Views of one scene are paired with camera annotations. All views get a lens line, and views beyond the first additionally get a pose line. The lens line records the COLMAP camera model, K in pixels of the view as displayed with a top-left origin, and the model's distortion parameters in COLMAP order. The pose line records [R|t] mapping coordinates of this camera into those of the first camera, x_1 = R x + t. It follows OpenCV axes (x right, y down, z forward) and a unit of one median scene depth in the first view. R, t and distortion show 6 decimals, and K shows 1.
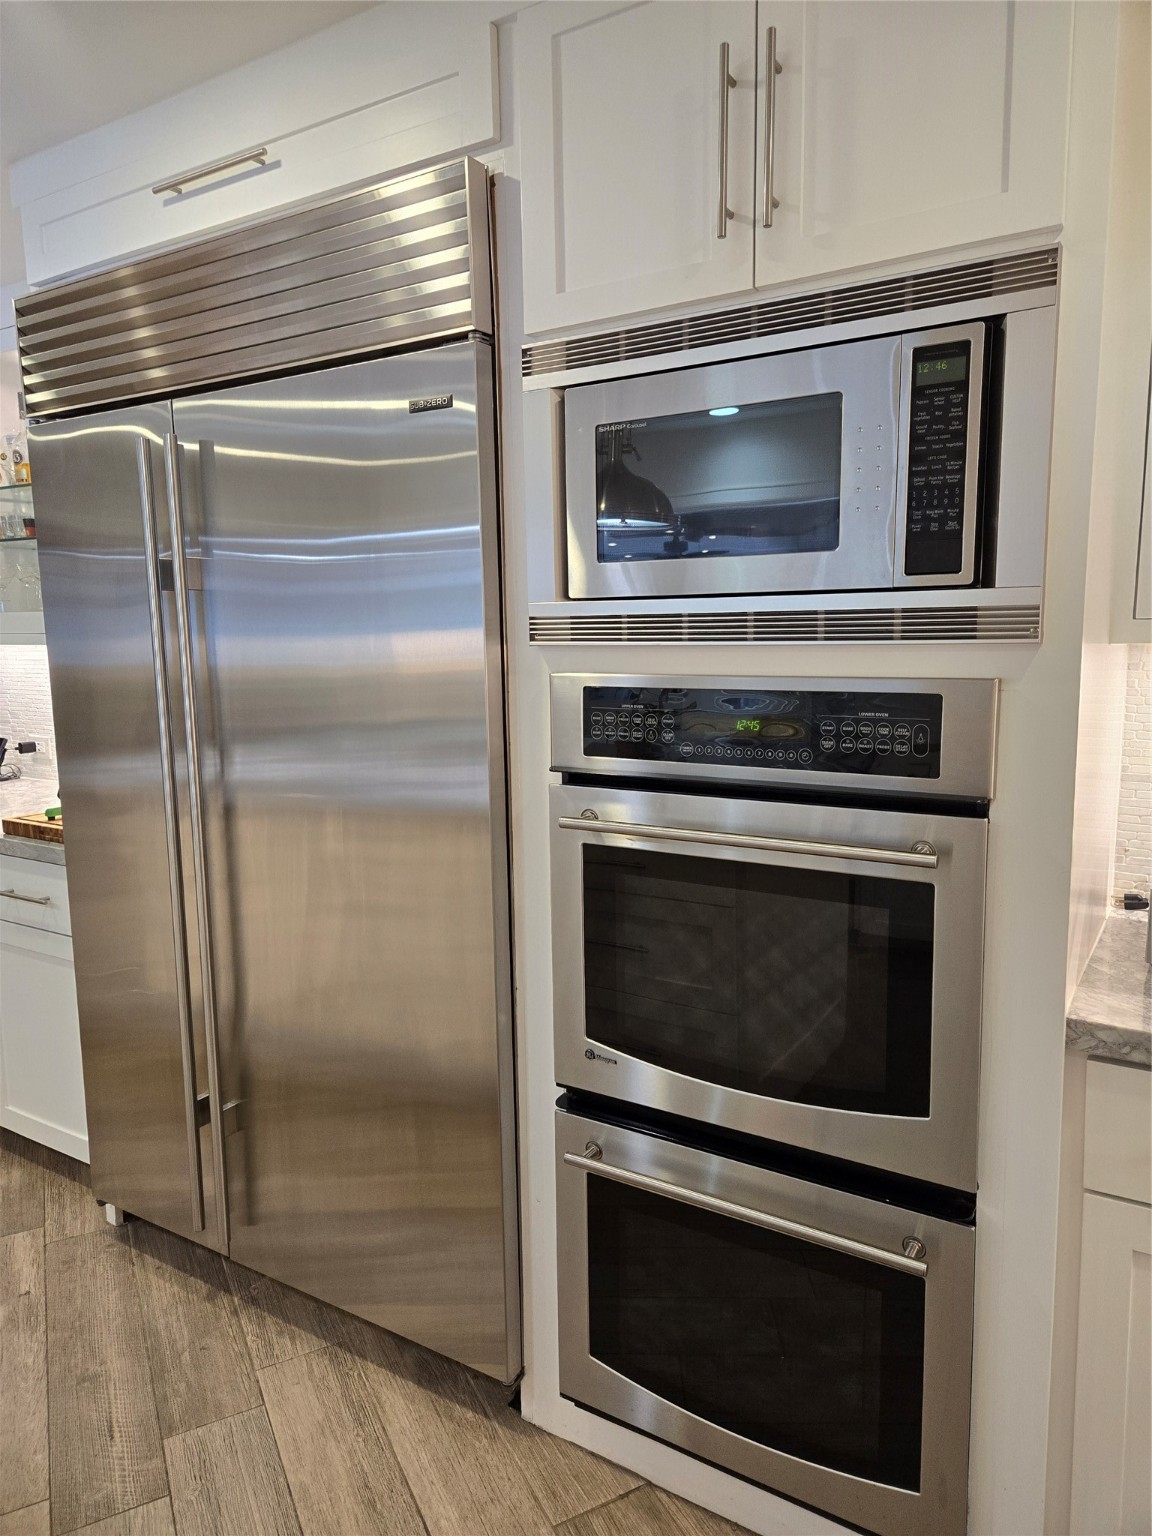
lens RADIAL K [[1050.9, 0, 568.8], [0, 1050.9, 765.5], [0, 0, 1]] dist [0.036879, -0.000437]
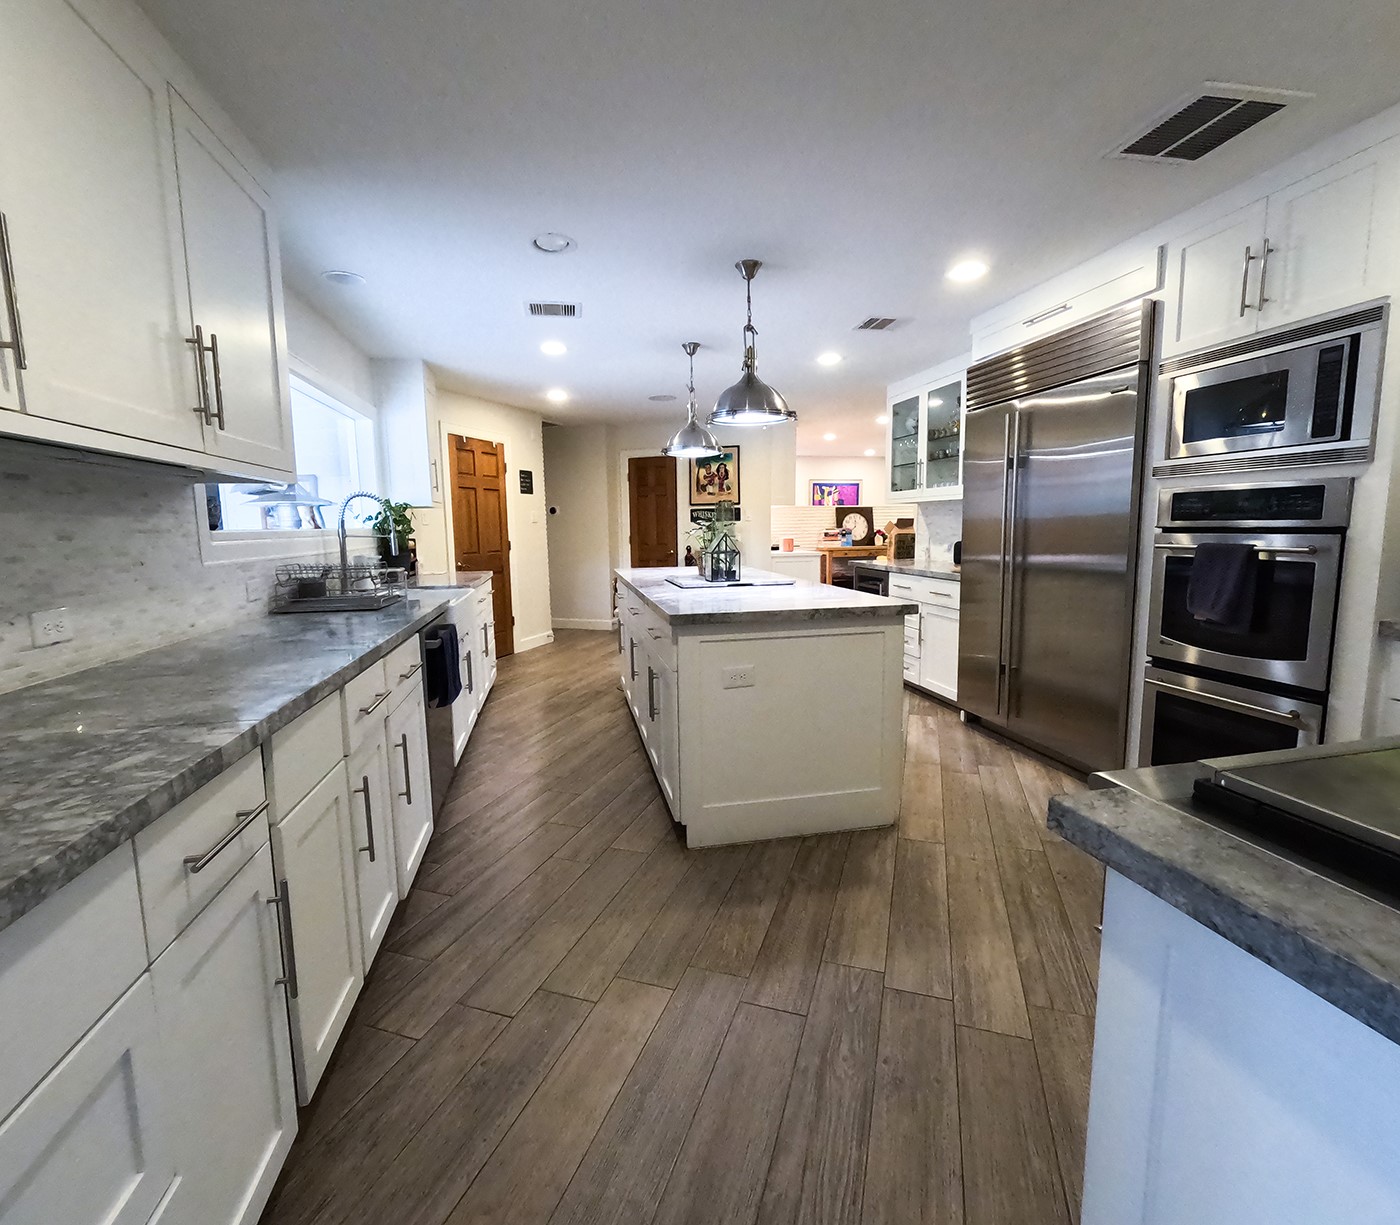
lens RADIAL K [[667.5, 0, 696.7], [0, 667.5, 606.7], [0, 0, 1]] dist [-0.009953, -0.000069]
pose [[0.699410, 0.091750, -0.708807, 0.373591], [-0.094953, 0.994863, 0.035084, 0.252823], [0.708385, 0.042766, 0.704529, -0.944200]]
